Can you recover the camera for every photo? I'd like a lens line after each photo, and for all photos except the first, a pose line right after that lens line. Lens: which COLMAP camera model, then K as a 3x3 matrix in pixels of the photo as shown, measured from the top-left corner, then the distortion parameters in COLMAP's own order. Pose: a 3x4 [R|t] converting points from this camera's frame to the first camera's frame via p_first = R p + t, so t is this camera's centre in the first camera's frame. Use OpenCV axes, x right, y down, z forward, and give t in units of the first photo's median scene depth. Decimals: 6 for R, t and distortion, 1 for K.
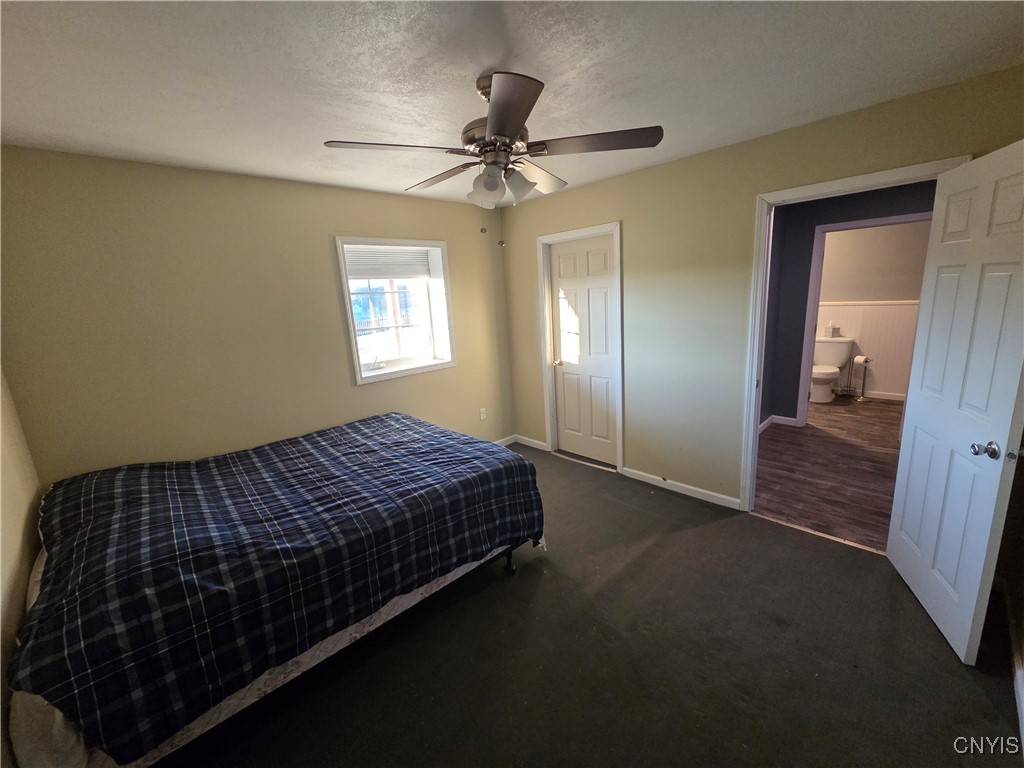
lens RADIAL K [[416.4, 0, 509.2], [0, 416.4, 381.3], [0, 0, 1]] dist [0.006425, -0.000633]
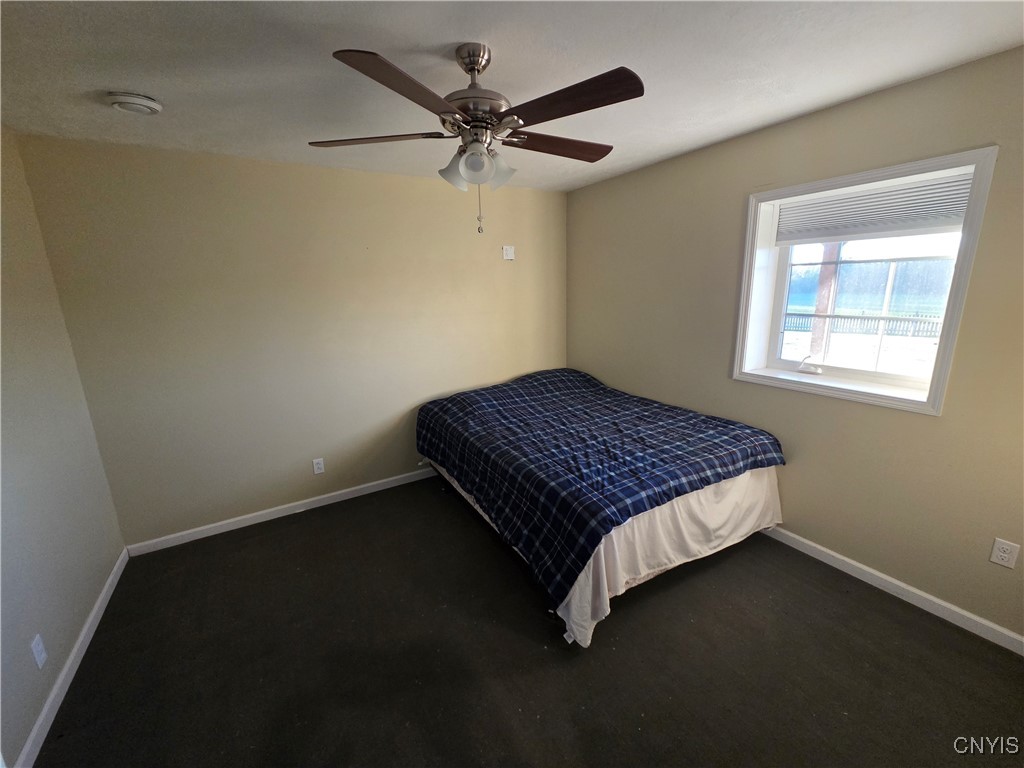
lens RADIAL K [[416.4, 0, 509.2], [0, 416.4, 381.3], [0, 0, 1]] dist [0.006425, -0.000633]
pose [[-0.215094, 0.282258, -0.934915, 0.604032], [-0.164195, 0.933242, 0.319529, -0.211442], [0.962691, 0.222237, -0.154389, 0.831709]]
